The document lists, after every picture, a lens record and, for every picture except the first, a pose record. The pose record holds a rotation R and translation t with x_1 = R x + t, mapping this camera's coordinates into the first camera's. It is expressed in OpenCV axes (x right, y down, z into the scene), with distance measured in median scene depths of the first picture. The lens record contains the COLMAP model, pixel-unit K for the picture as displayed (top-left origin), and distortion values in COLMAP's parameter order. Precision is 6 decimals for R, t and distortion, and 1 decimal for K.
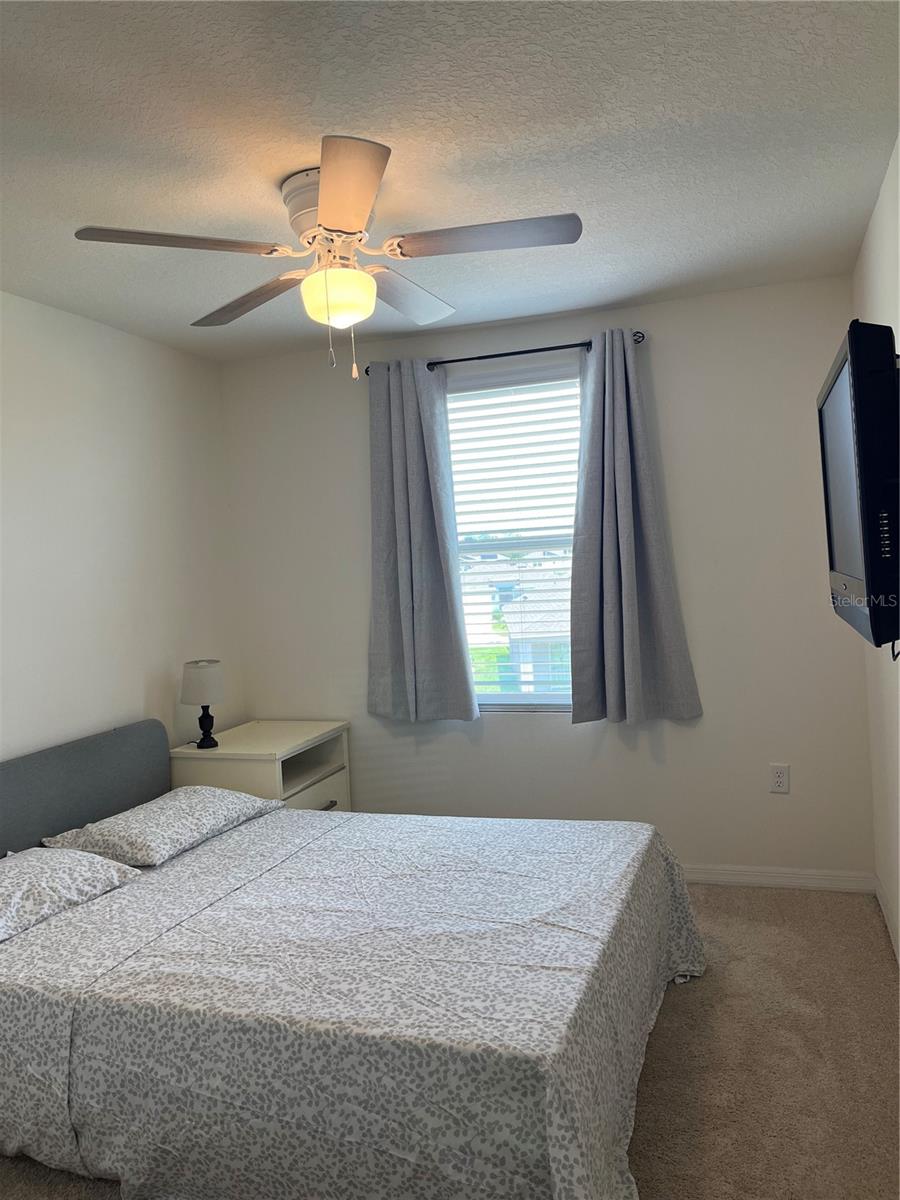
lens RADIAL K [[908.6, 0, 442.8], [0, 908.6, 599.0], [0, 0, 1]] dist [0.082654, -0.109710]
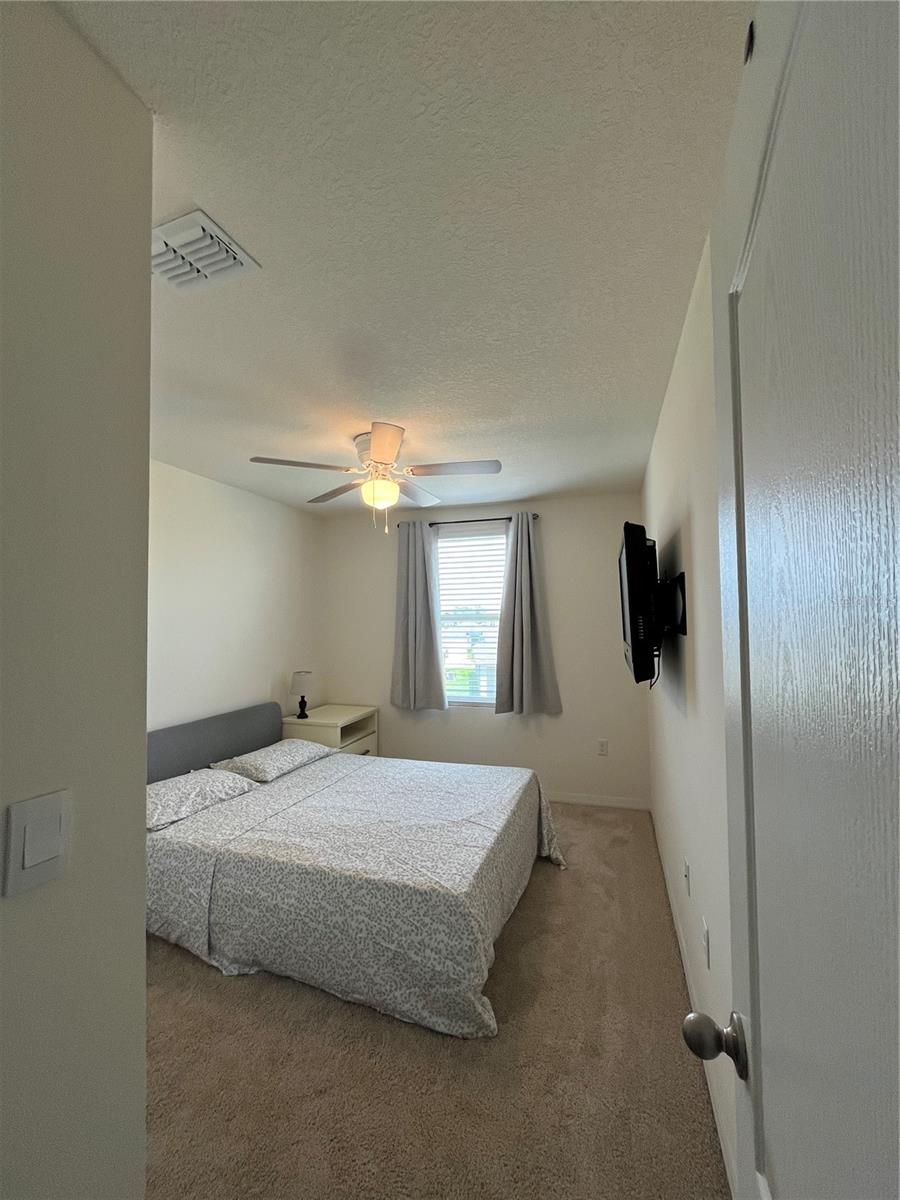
lens RADIAL K [[483.6, 0, 450.0], [0, 483.6, 600.0], [0, 0, 1]] dist [-0.001594, 0.000436]
pose [[0.998845, 0.045724, 0.014795, 0.033671], [-0.044335, 0.995519, -0.083520, -0.016953], [-0.018547, 0.082768, 0.996396, -0.033345]]
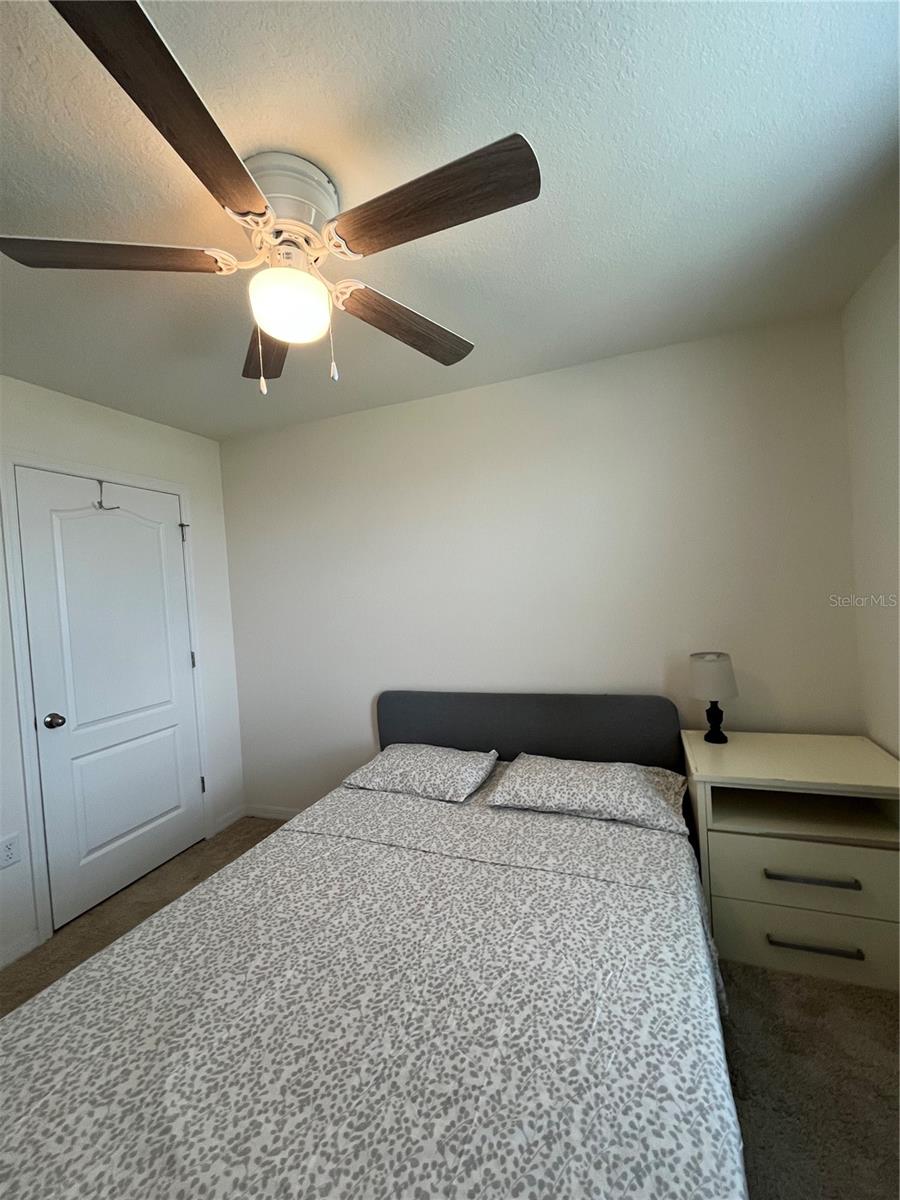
lens RADIAL K [[483.6, 0, 450.0], [0, 483.6, 600.0], [0, 0, 1]] dist [-0.001594, 0.000436]
pose [[-0.015841, 0.081949, -0.996511, 0.407272], [0.024254, 0.996374, 0.081552, -0.062581], [0.999580, -0.022877, -0.017771, 1.154827]]
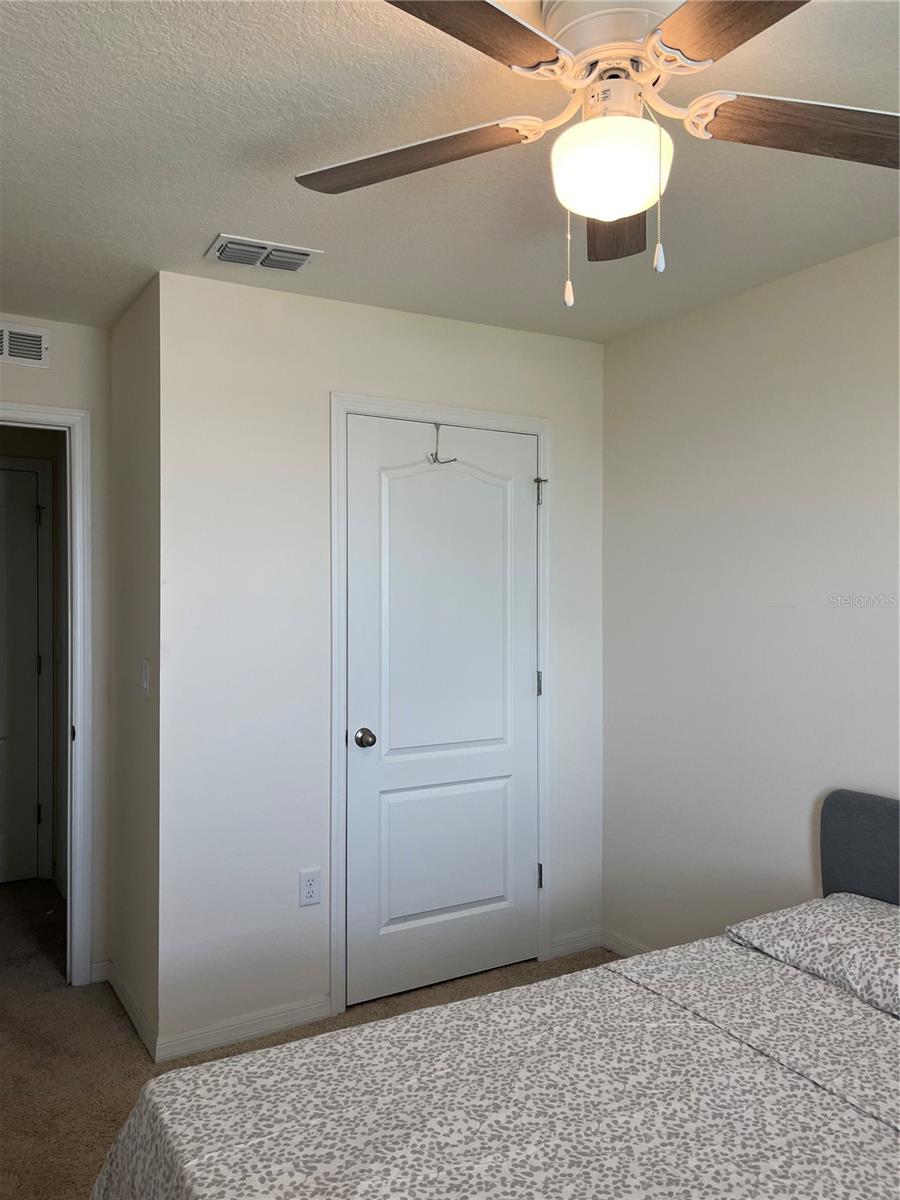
lens RADIAL K [[898.9, 0, 446.4], [0, 898.9, 602.3], [0, 0, 1]] dist [0.092204, -0.127503]
pose [[-0.642955, 0.062131, -0.763379, 0.453850], [0.005329, 0.997043, 0.076661, -0.079662], [0.765885, 0.045221, -0.641385, 1.315590]]
